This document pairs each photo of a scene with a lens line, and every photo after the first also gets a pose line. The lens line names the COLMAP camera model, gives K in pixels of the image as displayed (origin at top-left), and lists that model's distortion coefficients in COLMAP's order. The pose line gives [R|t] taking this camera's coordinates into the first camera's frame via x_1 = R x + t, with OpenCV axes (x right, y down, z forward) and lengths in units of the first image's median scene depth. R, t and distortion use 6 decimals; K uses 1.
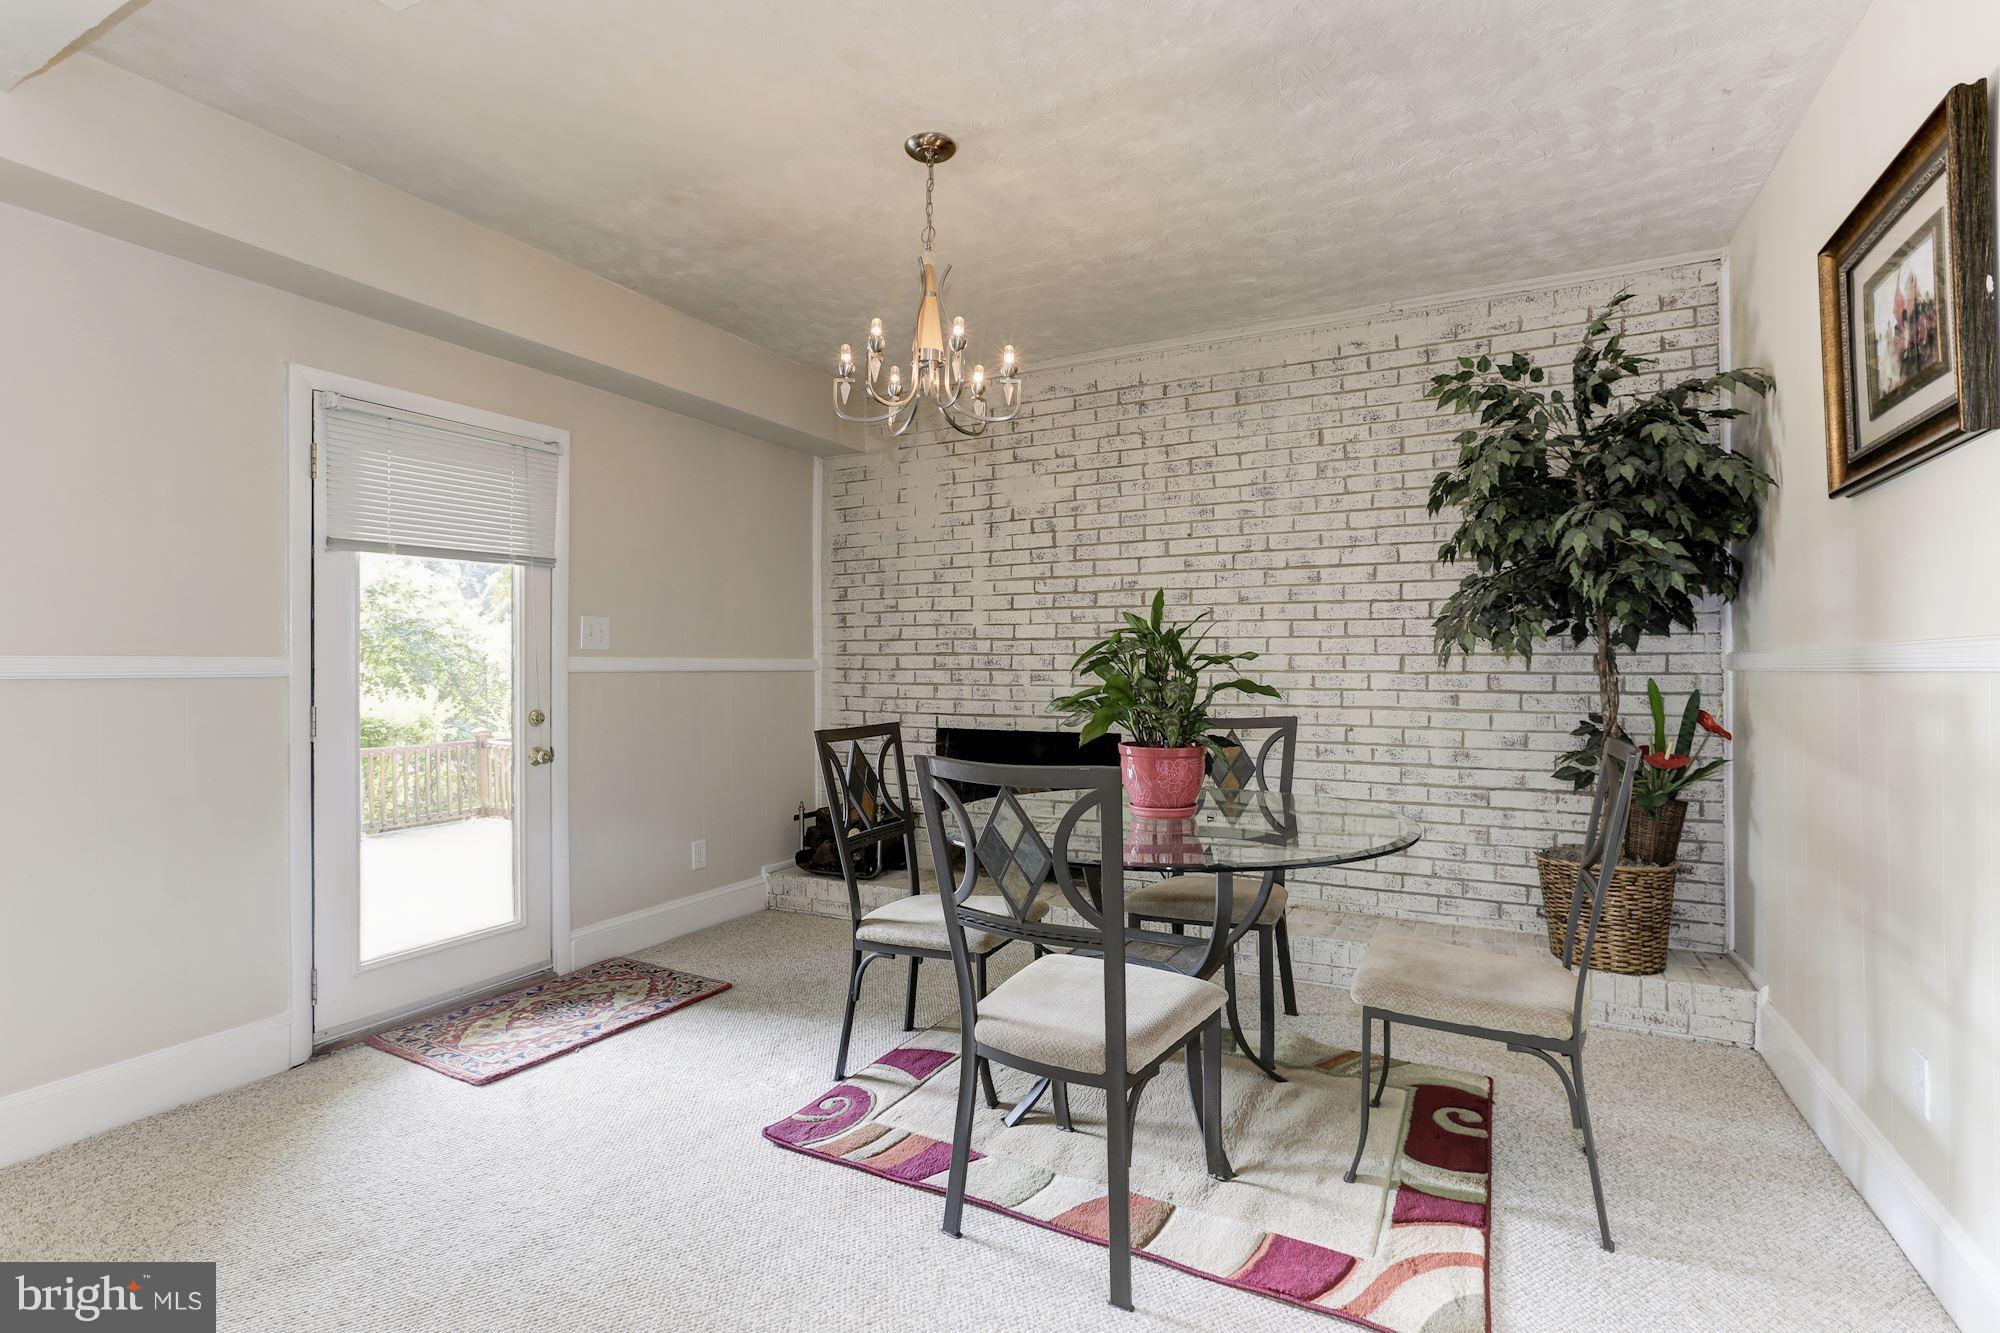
lens RADIAL K [[947.9, 0, 993.7], [0, 947.9, 656.5], [0, 0, 1]] dist [-0.052879, 0.053876]
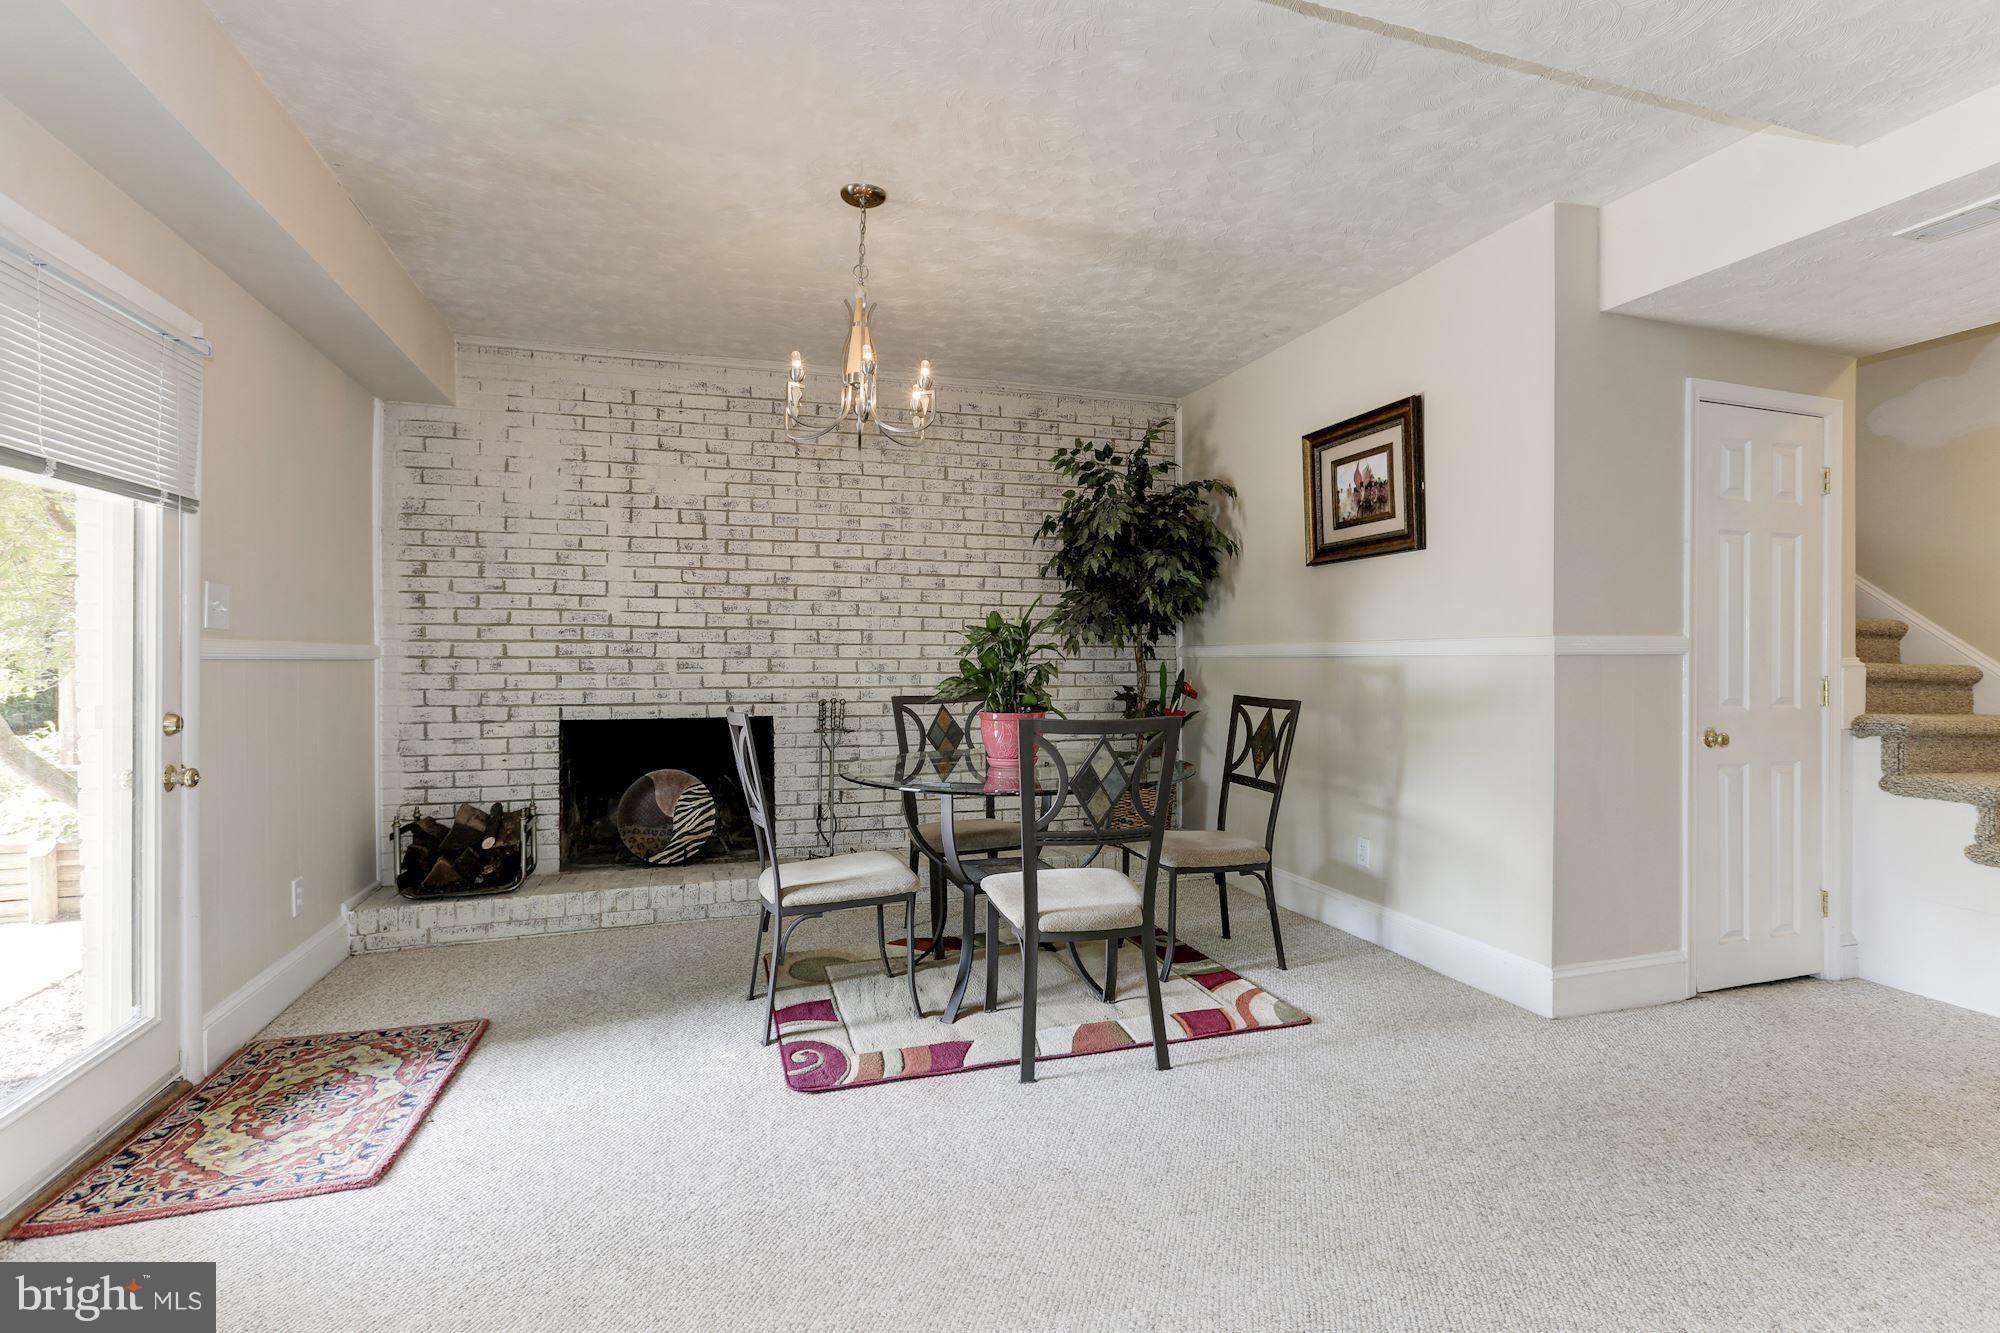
lens RADIAL K [[944.4, 0, 1002.9], [0, 944.4, 658.1], [0, 0, 1]] dist [-0.023160, 0.019457]
pose [[0.700747, -0.001051, 0.713409, -0.507102], [-0.006475, 0.999948, 0.007833, 0.004956], [-0.713381, -0.010109, 0.700704, 0.052569]]
